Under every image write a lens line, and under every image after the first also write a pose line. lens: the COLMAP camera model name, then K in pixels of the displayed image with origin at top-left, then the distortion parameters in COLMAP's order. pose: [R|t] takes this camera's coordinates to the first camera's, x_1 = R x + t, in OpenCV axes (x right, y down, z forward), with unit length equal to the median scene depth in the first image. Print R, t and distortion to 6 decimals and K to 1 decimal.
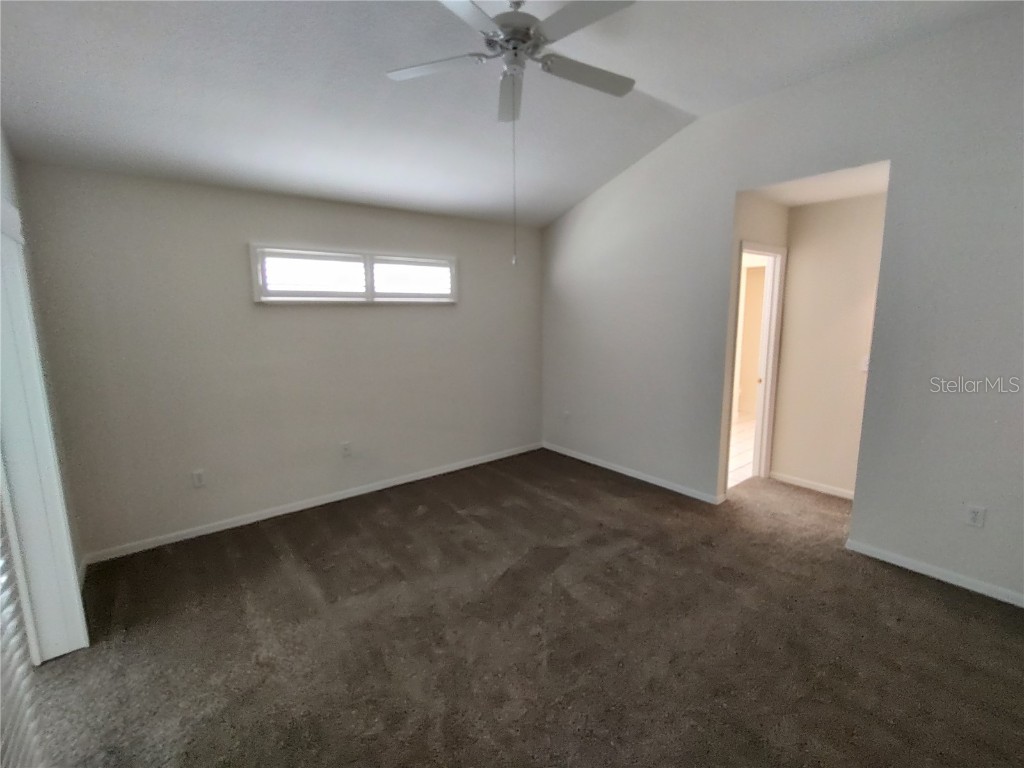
lens RADIAL K [[464.9, 0, 513.0], [0, 464.9, 381.4], [0, 0, 1]] dist [-0.003253, -0.000081]
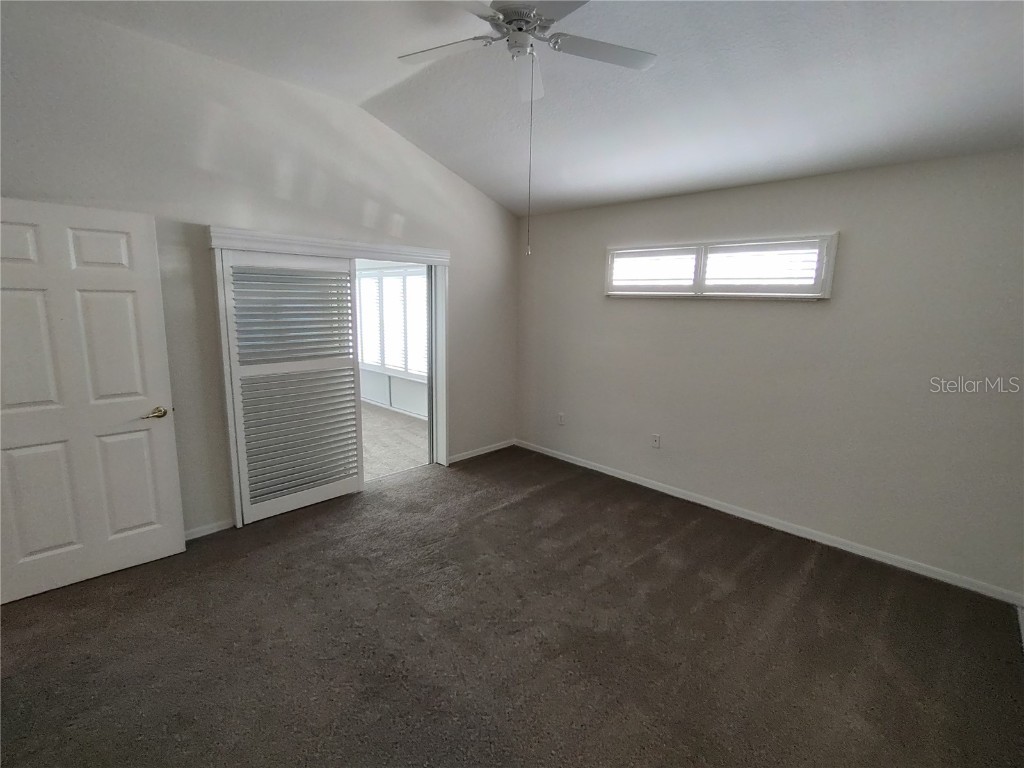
lens RADIAL K [[464.9, 0, 513.0], [0, 464.9, 381.4], [0, 0, 1]] dist [-0.003253, -0.000081]
pose [[0.115005, 0.182779, -0.976405, 0.621237], [-0.173618, 0.971495, 0.161411, -0.098213], [0.978075, 0.150958, 0.143460, 0.573129]]
